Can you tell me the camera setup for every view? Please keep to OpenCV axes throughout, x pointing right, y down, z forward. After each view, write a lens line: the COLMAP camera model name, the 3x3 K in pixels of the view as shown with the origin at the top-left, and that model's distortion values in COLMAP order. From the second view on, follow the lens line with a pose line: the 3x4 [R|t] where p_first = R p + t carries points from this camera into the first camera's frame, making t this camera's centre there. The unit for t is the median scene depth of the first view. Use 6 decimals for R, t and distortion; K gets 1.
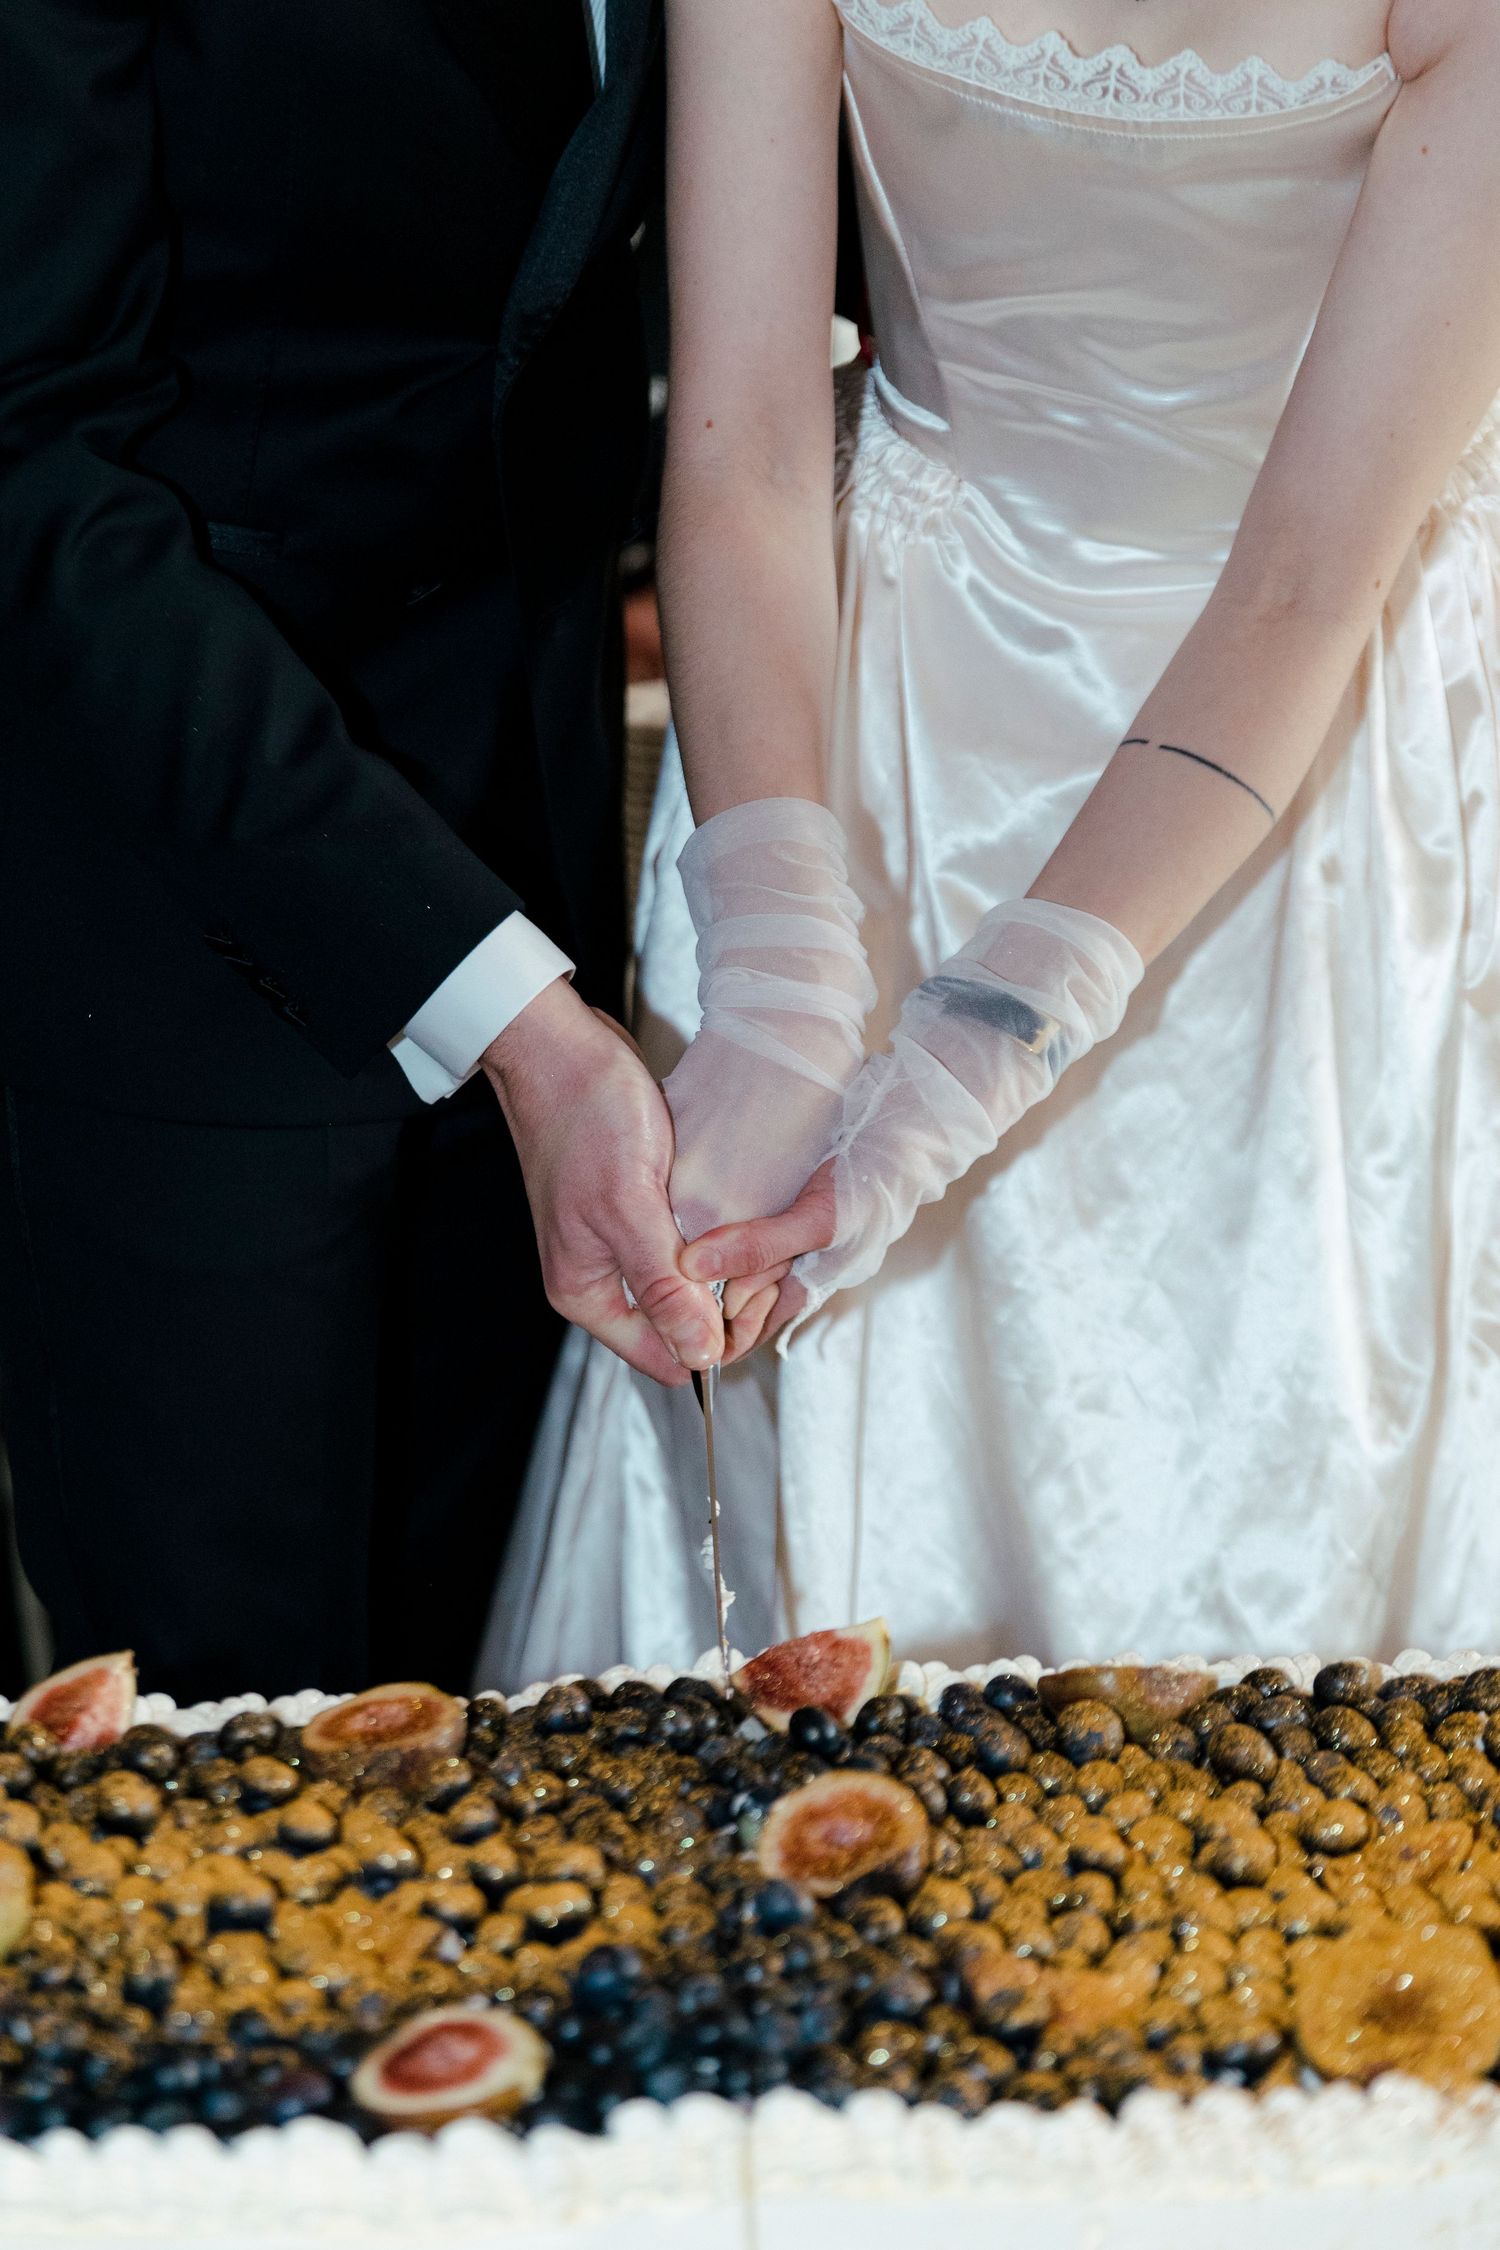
lens RADIAL K [[3659.6, 0, 750.0], [0, 3659.6, 1125.0], [0, 0, 1]] dist [0.011228, -0.956395]
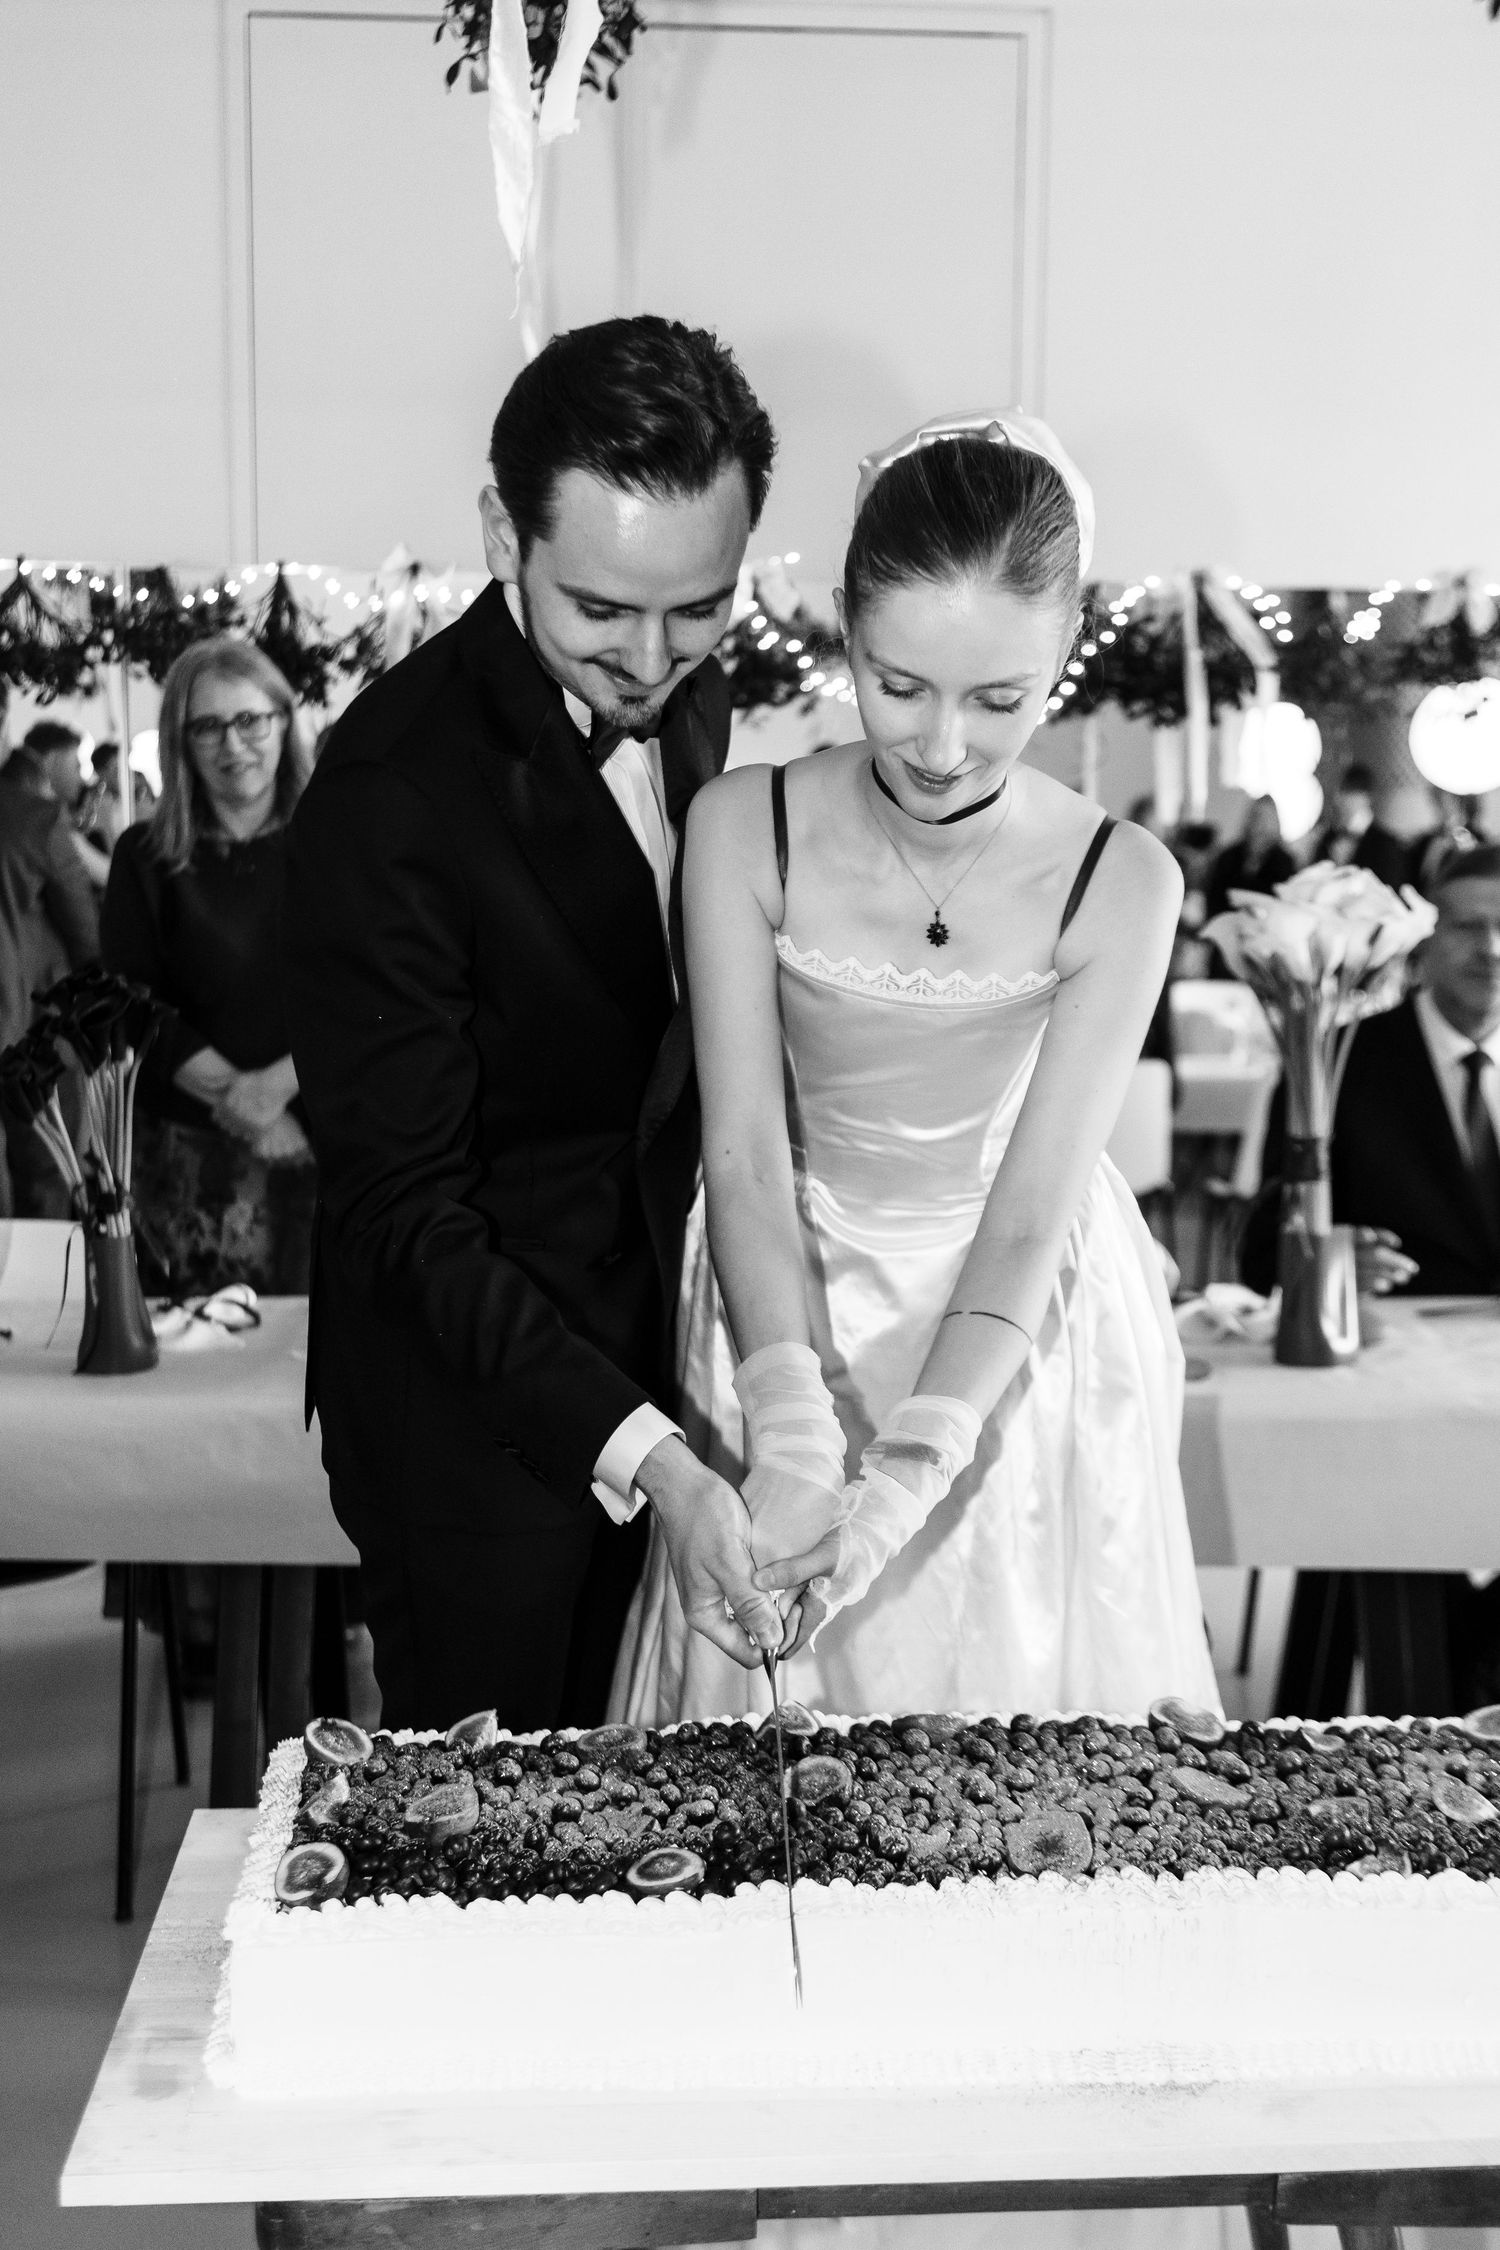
lens RADIAL K [[2300.5, 0, 750.0], [0, 2300.5, 1125.0], [0, 0, 1]] dist [-0.023665, 0.026416]
pose [[0.998668, 0.014813, 0.049415, -0.099847], [-0.007858, 0.990391, -0.138074, -0.023700], [-0.050986, 0.137502, 0.989188, -0.548676]]
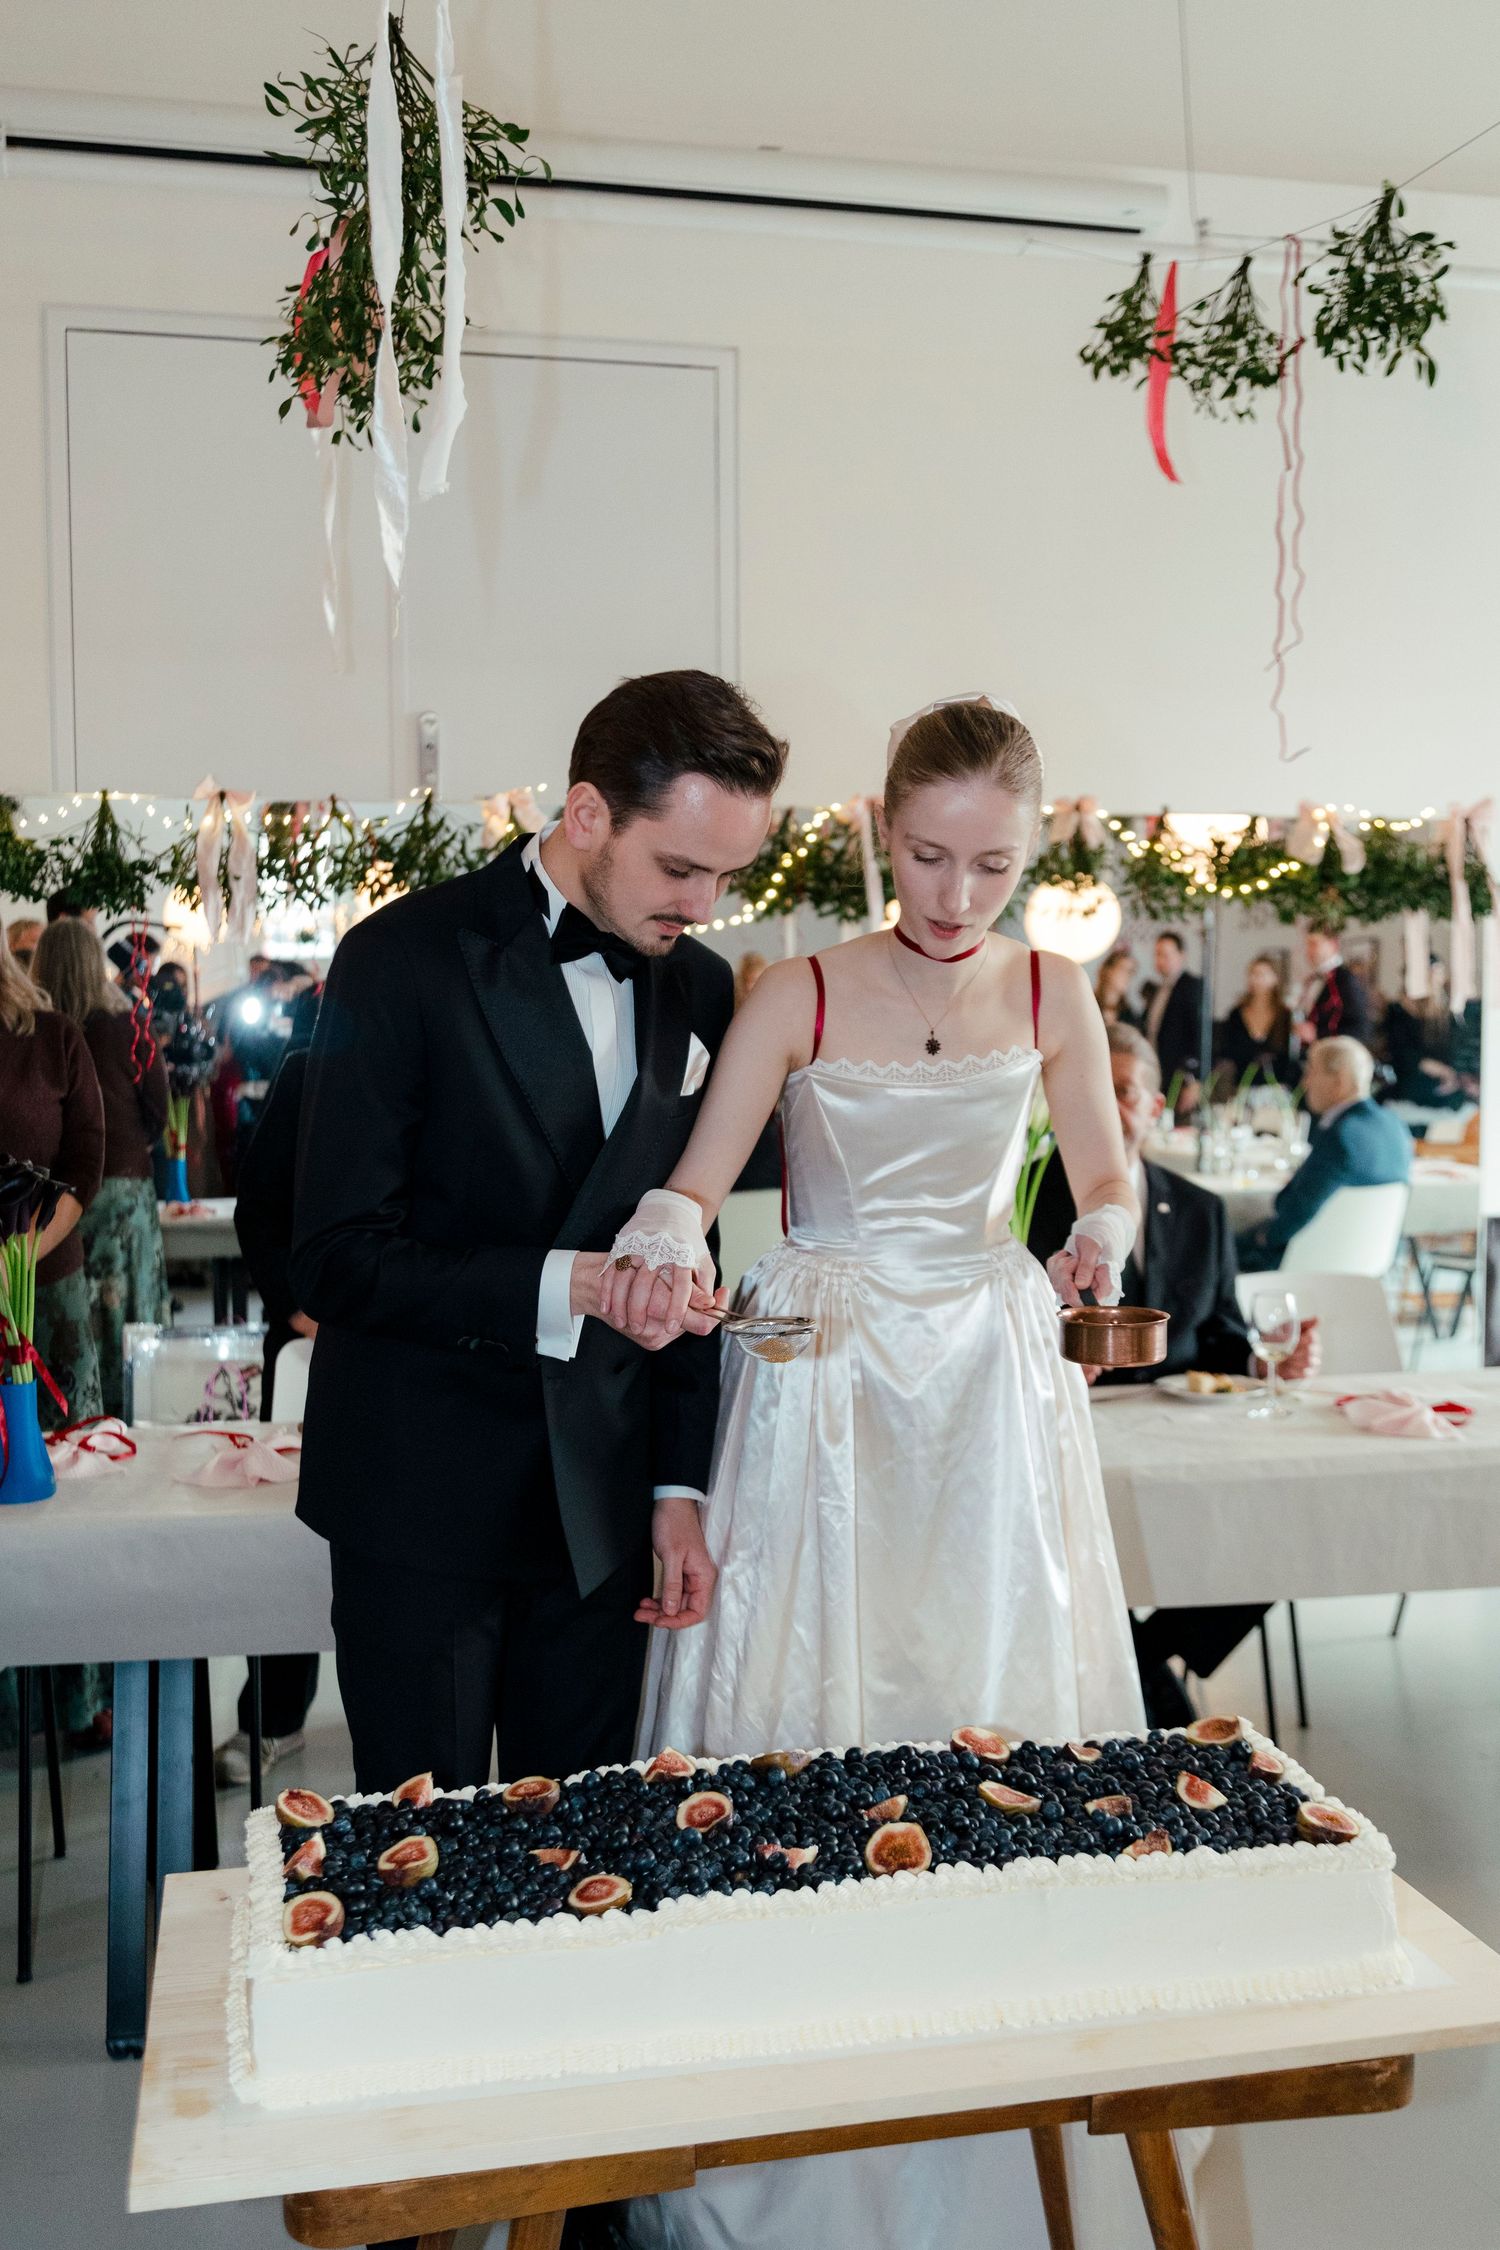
lens RADIAL K [[1965.7, 0, 750.0], [0, 1965.7, 1125.0], [0, 0, 1]] dist [-0.019297, 0.005328]
pose [[0.981194, -0.003128, 0.192997, -0.249526], [0.041371, 0.980040, -0.194446, -0.044368], [-0.188537, 0.198773, 0.961740, -0.669378]]
